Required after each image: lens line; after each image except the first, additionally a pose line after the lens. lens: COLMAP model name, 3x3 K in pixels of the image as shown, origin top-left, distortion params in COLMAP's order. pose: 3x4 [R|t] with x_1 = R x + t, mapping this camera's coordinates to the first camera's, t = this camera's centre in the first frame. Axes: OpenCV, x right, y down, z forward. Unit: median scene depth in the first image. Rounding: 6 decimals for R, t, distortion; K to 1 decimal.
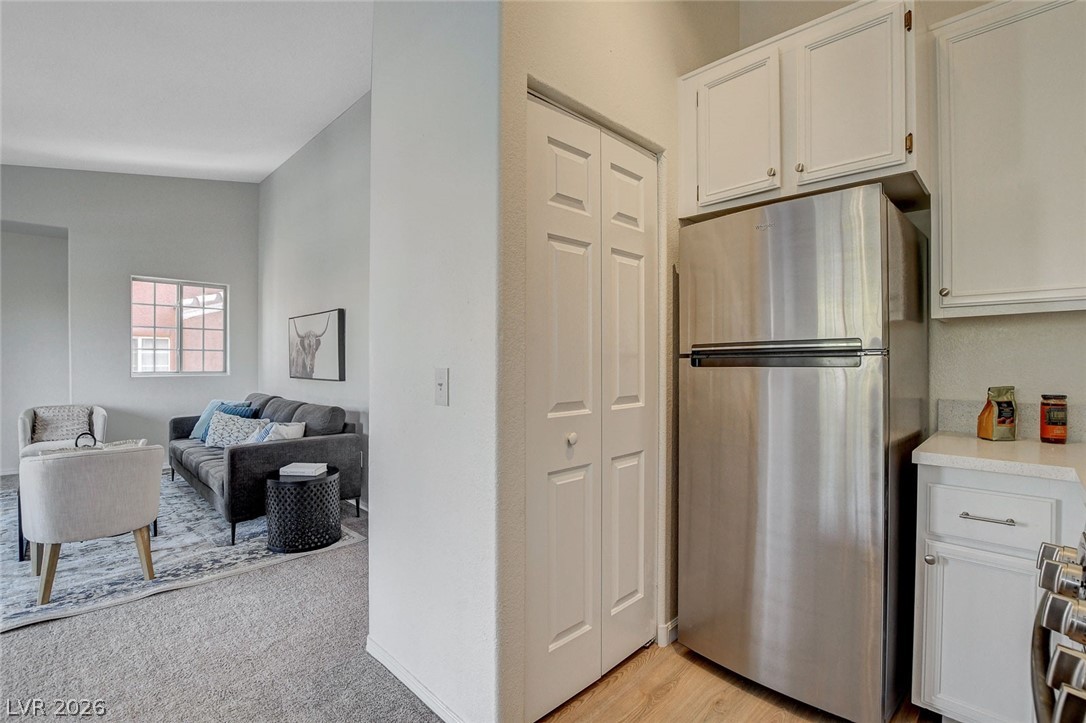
lens RADIAL K [[496.7, 0, 541.6], [0, 496.7, 360.9], [0, 0, 1]] dist [-0.010505, -0.000051]
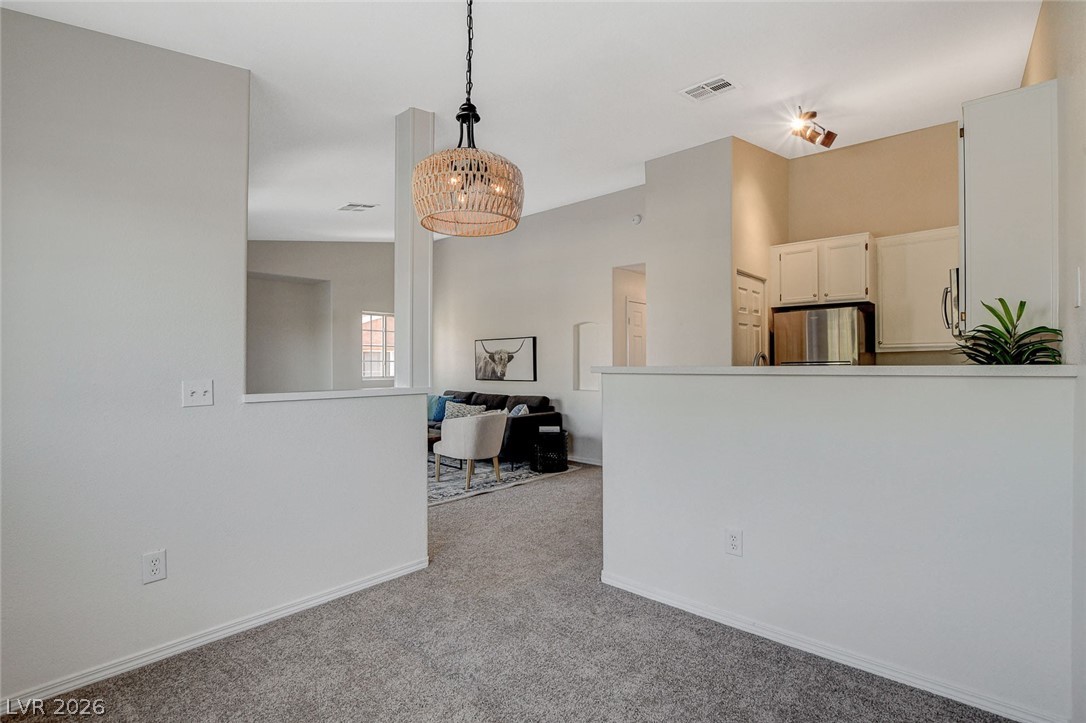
lens RADIAL K [[520.4, 0, 544.1], [0, 520.4, 361.5], [0, 0, 1]] dist [-0.001921, 0.000005]
pose [[0.996941, -0.001806, 0.078131, -0.960323], [0.002353, 0.999973, -0.006906, -0.023866], [-0.078116, 0.007069, 0.996919, -1.316405]]
